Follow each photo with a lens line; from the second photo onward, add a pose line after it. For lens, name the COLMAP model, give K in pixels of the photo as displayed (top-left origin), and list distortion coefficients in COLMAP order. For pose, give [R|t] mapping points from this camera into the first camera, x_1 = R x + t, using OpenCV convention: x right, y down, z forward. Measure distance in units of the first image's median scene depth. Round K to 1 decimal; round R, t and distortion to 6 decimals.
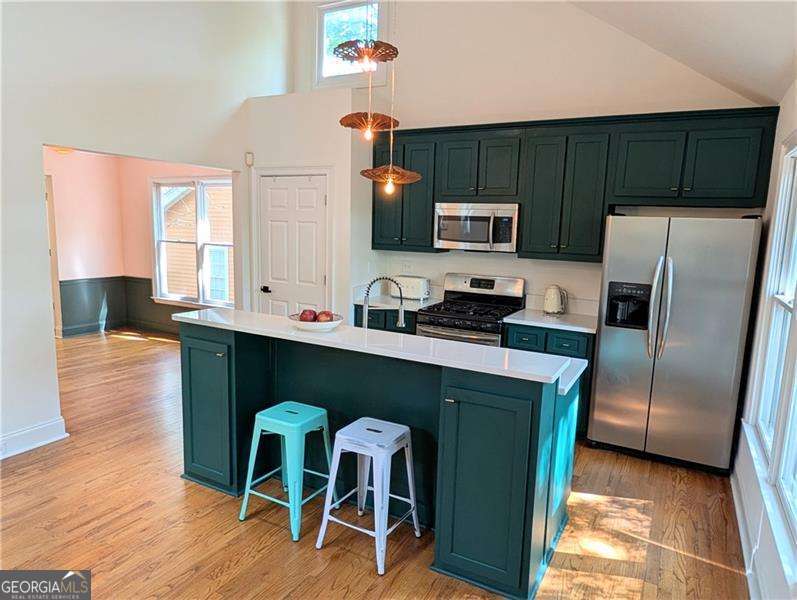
lens RADIAL K [[539.2, 0, 391.2], [0, 539.2, 311.2], [0, 0, 1]] dist [-0.000874, 0.010115]
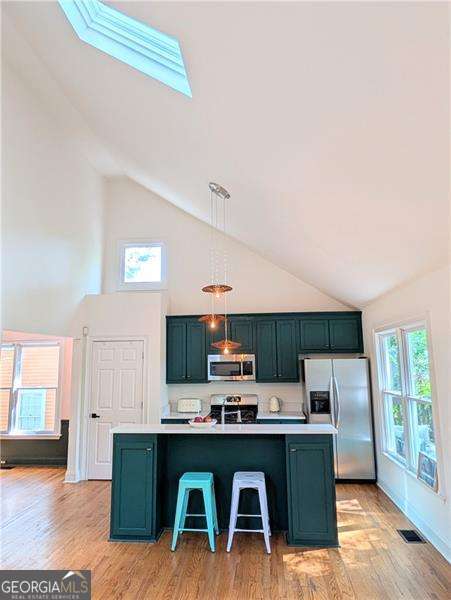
lens RADIAL K [[405.9, 0, 230.7], [0, 405.9, 301.8], [0, 0, 1]] dist [-0.000874, 0.010115]
pose [[0.909242, 0.018084, 0.415876, -0.435788], [0.107595, 0.954896, -0.276761, 0.011899], [-0.402123, 0.296389, 0.866286, -0.262956]]
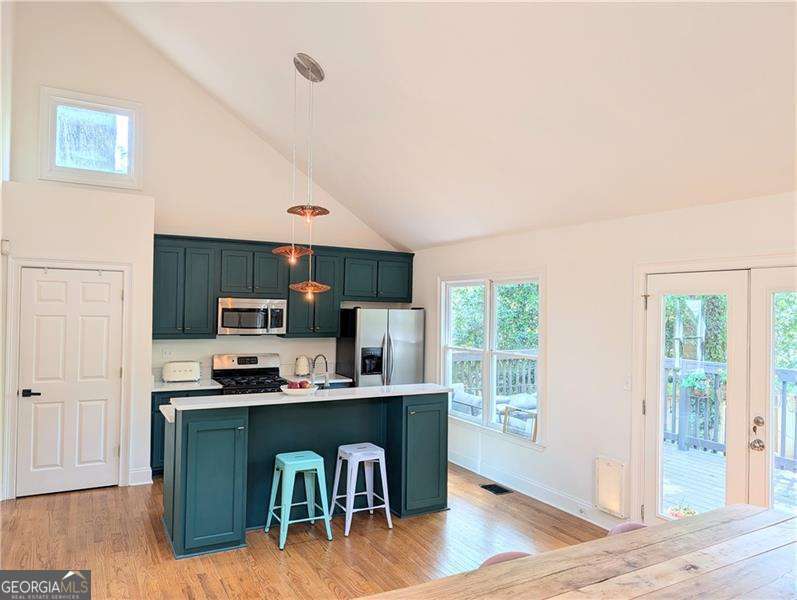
lens RADIAL K [[579.6, 0, 415.9], [0, 579.6, 309.1], [0, 0, 1]] dist [0.029601, -0.009305]
pose [[0.516588, -0.020094, 0.855998, -0.866672], [0.137954, 0.988617, -0.060047, -0.037094], [-0.845048, 0.149108, 0.513480, -0.054886]]
